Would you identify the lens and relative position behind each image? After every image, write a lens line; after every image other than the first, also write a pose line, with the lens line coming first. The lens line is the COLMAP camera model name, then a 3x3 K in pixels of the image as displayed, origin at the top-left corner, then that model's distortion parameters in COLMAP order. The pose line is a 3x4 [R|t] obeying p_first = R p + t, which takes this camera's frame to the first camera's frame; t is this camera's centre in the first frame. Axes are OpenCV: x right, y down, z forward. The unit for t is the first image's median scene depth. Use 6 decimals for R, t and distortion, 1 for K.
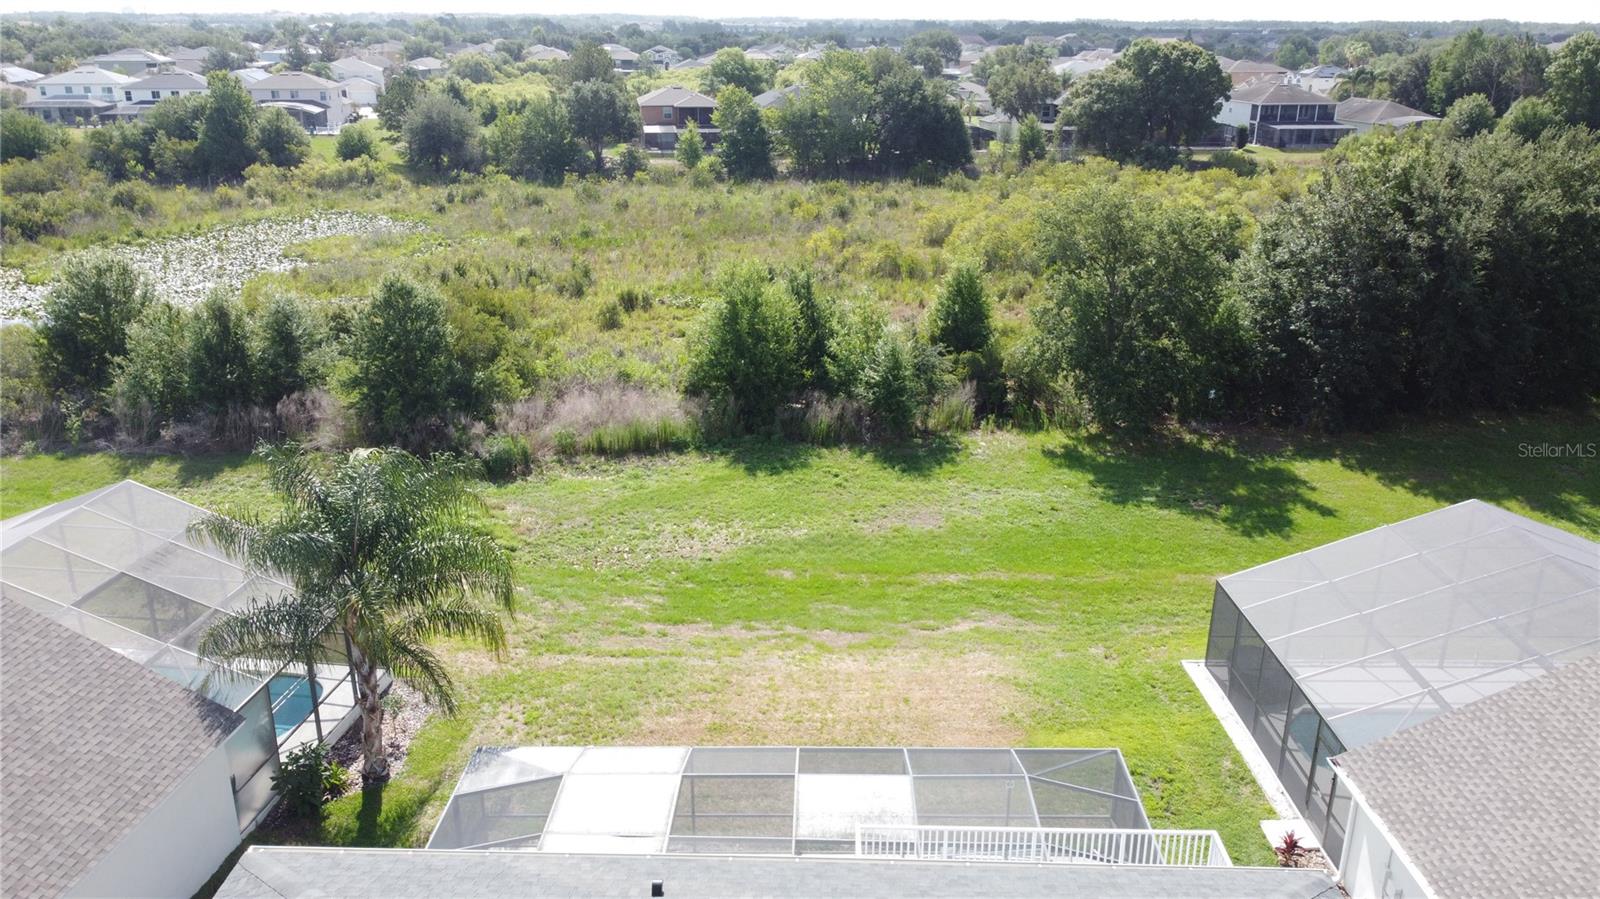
lens RADIAL K [[1211.6, 0, 800.0], [0, 1211.6, 449.5], [0, 0, 1]] dist [0.005070, -0.010957]
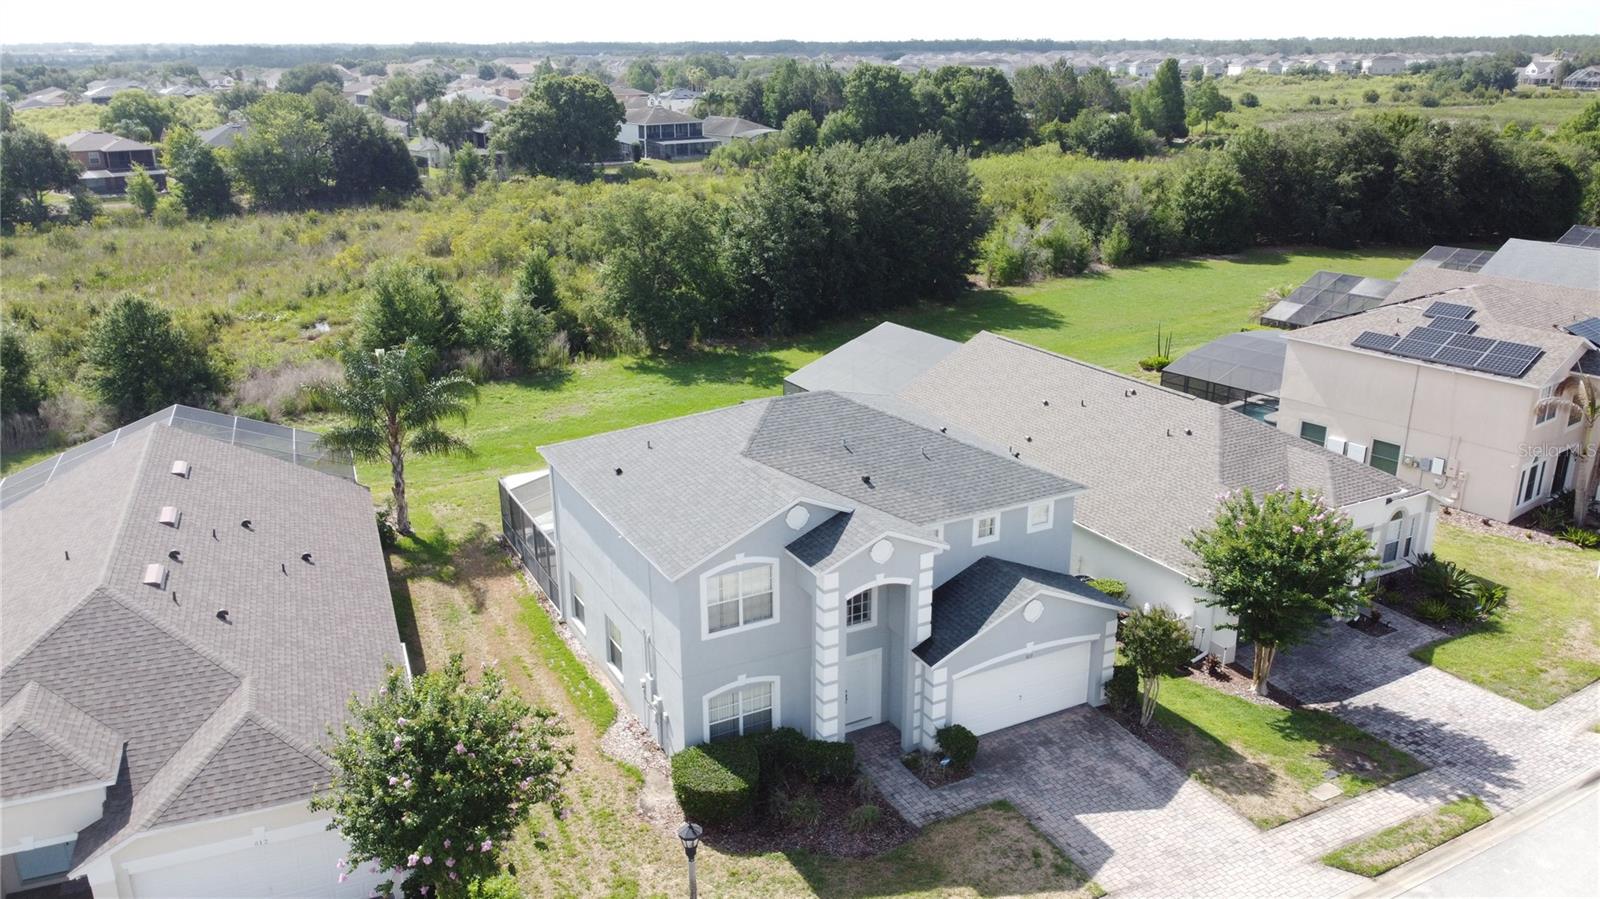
lens RADIAL K [[1211.6, 0, 800.0], [0, 1211.6, 449.5], [0, 0, 1]] dist [0.005070, -0.010957]
pose [[0.873239, -0.163787, 0.458942, -0.119808], [0.171019, 0.984922, 0.026097, 0.037750], [-0.456296, 0.055699, 0.888083, -0.163124]]
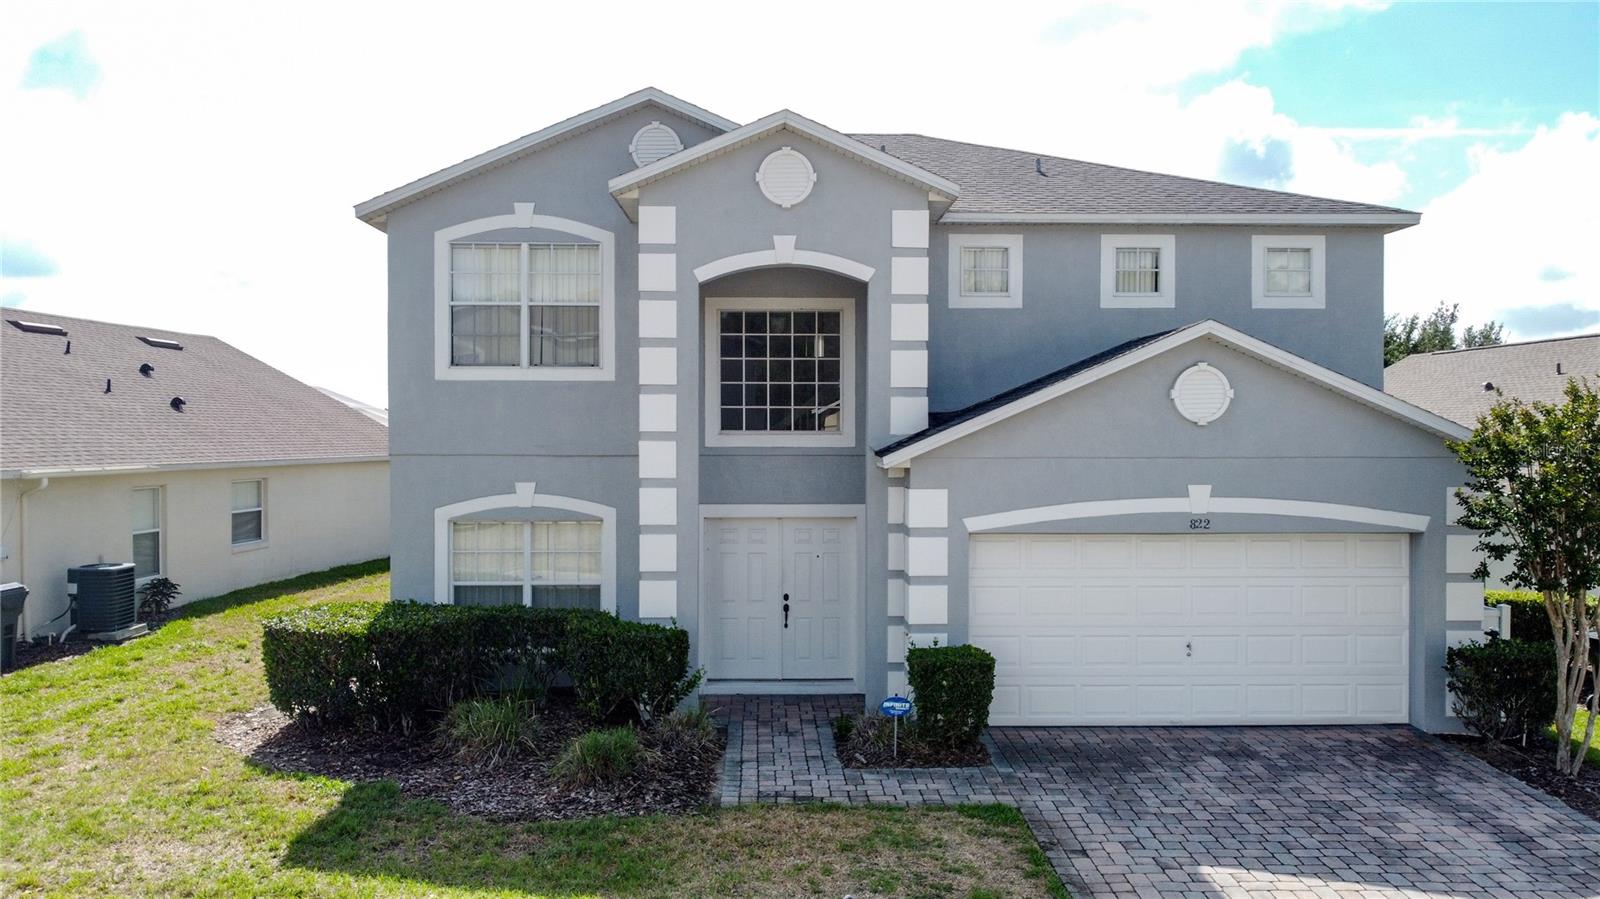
lens RADIAL K [[1211.6, 0, 800.0], [0, 1211.6, 449.5], [0, 0, 1]] dist [0.005070, -0.010957]
pose [[0.998809, -0.006412, 0.048378, -0.016226], [0.021684, 0.946406, -0.322250, 0.113570], [-0.043719, 0.322915, 0.945418, -0.062020]]
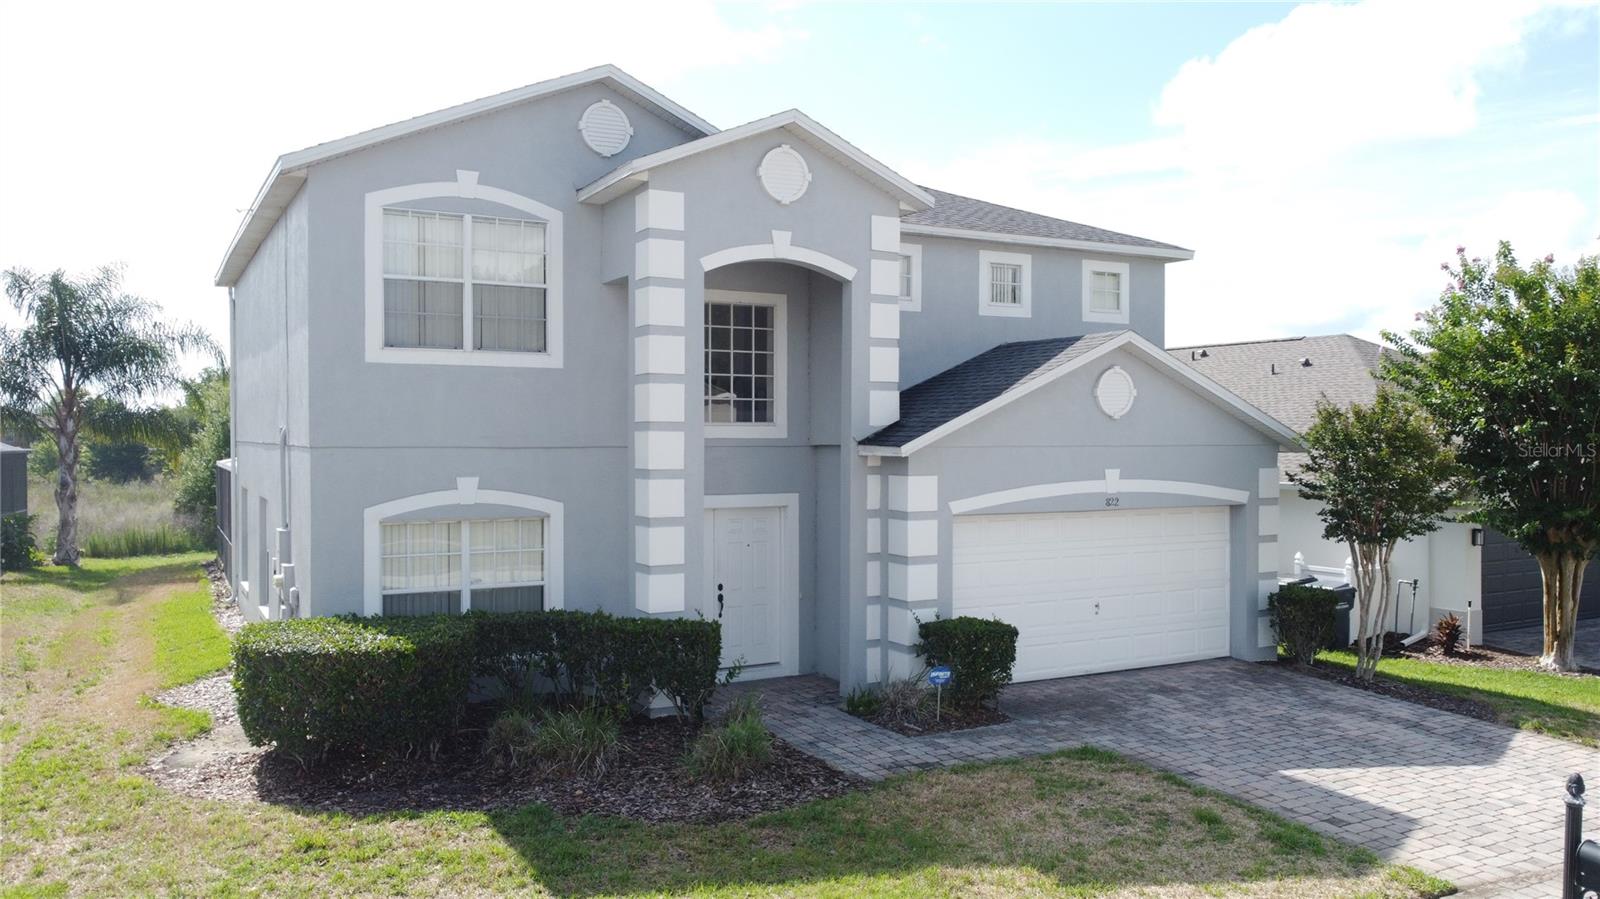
lens RADIAL K [[1211.6, 0, 800.0], [0, 1211.6, 449.5], [0, 0, 1]] dist [0.005070, -0.010957]
pose [[0.865675, -0.011447, 0.500476, -0.060038], [0.171000, 0.946367, -0.274133, 0.110619], [-0.470496, 0.322891, 0.821203, -0.052600]]
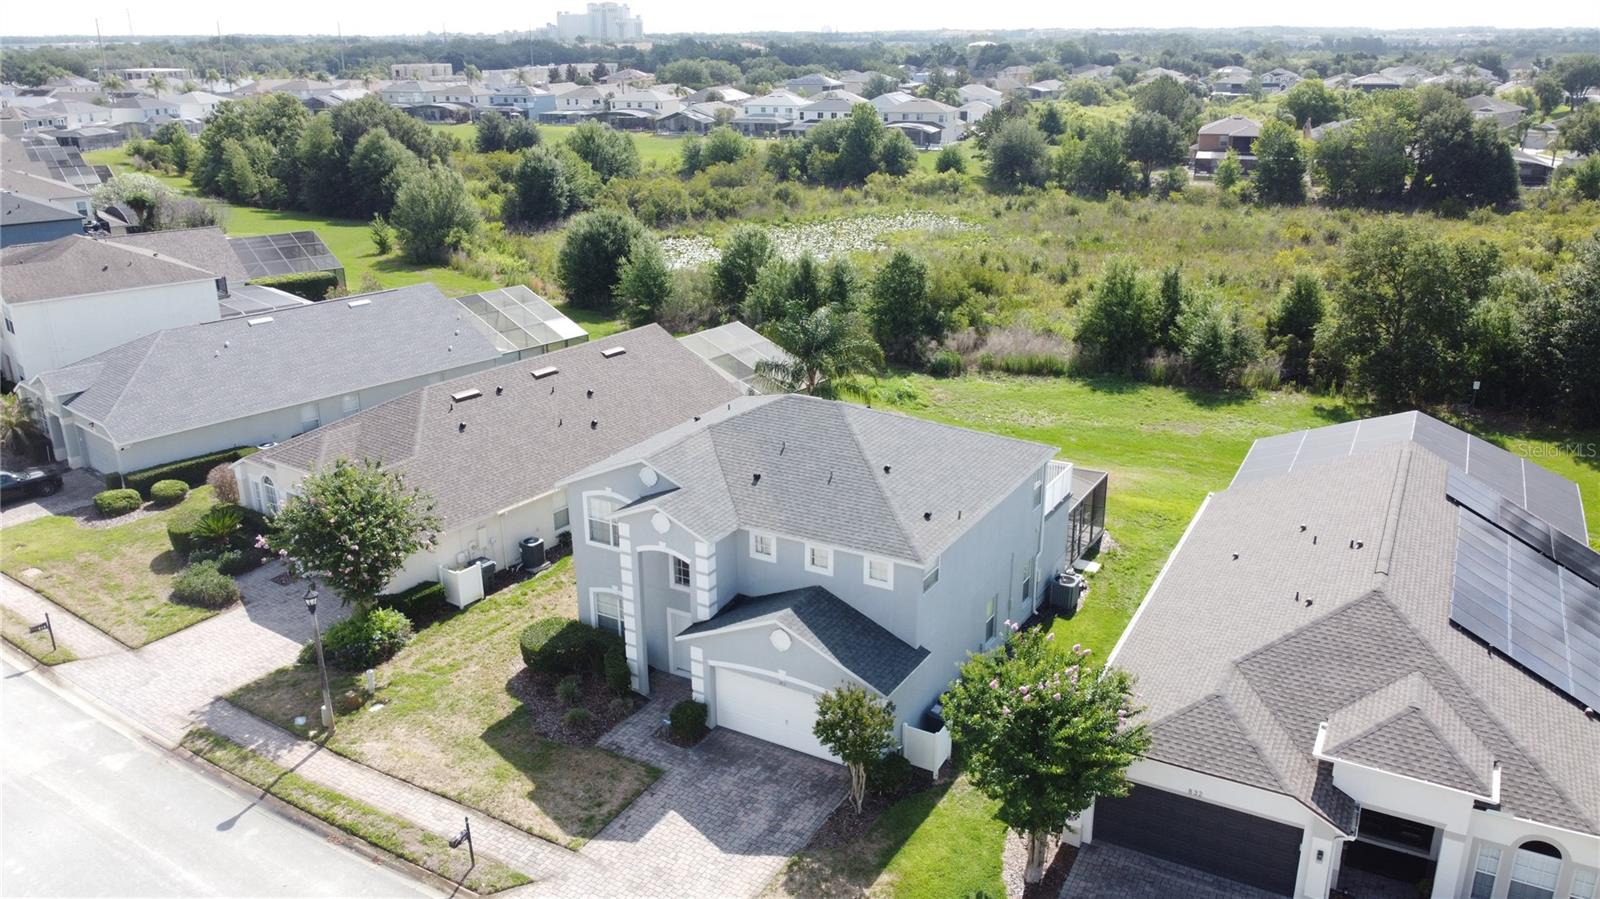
lens RADIAL K [[1211.6, 0, 800.0], [0, 1211.6, 449.5], [0, 0, 1]] dist [0.005070, -0.010957]
pose [[0.876618, 0.144692, -0.458918, 0.124245], [-0.149105, 0.988457, 0.026833, 0.037582], [0.457503, 0.044905, 0.888073, -0.188224]]
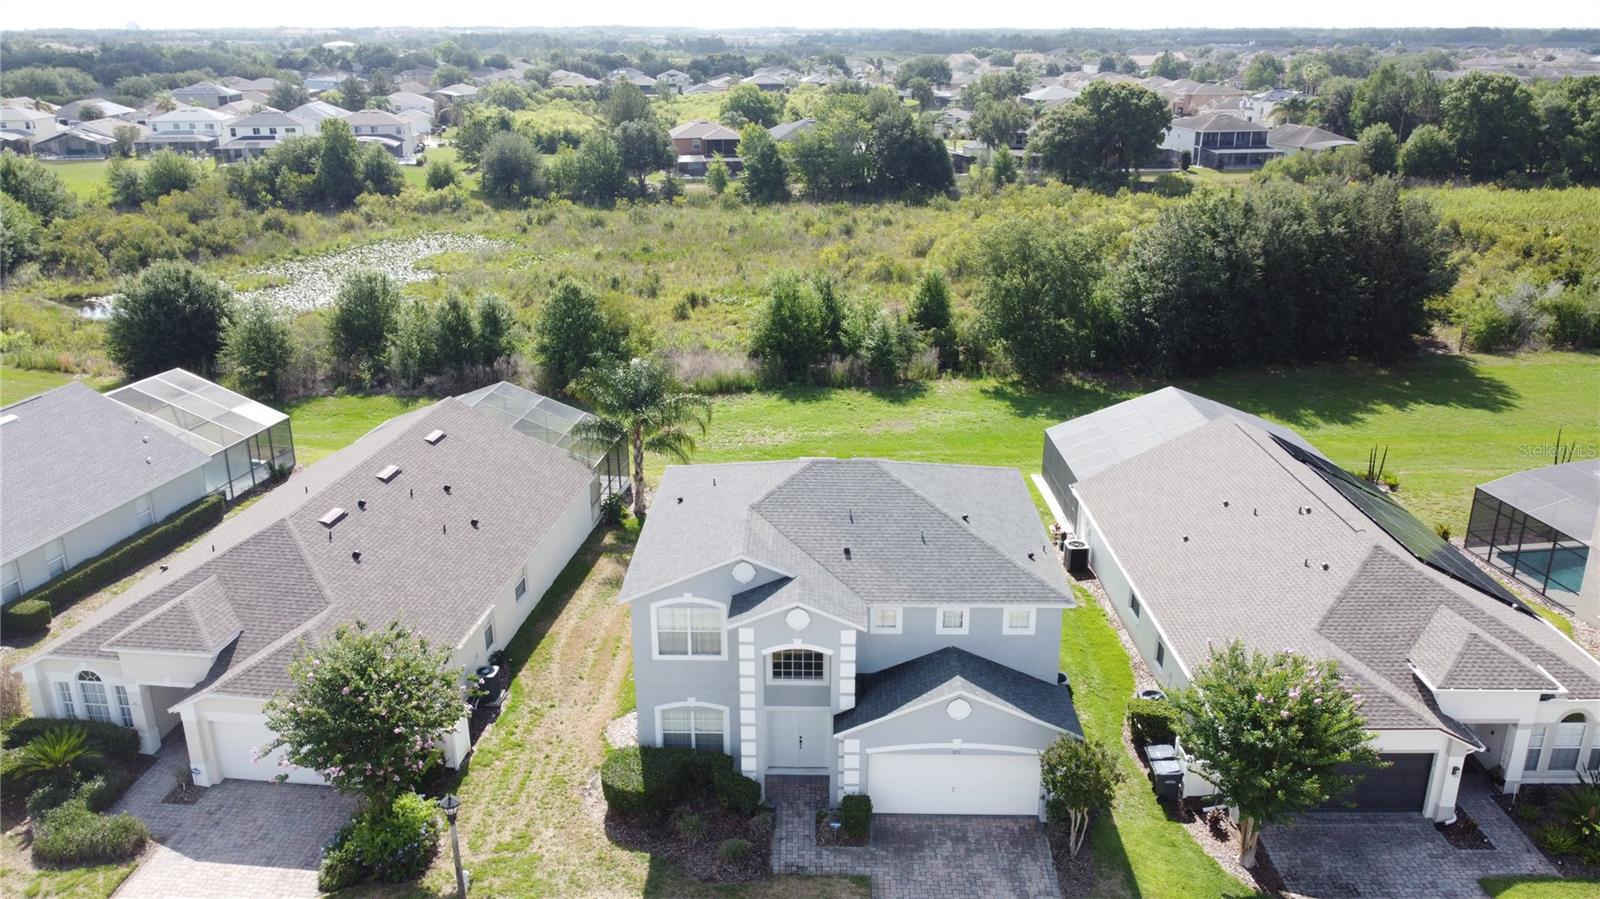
lens RADIAL K [[1211.6, 0, 800.0], [0, 1211.6, 449.5], [0, 0, 1]] dist [0.005070, -0.010957]
pose [[0.999966, -0.008146, -0.001273, -0.011676], [0.008138, 0.999949, -0.006016, 0.032276], [0.001322, 0.006005, 0.999981, -0.212264]]
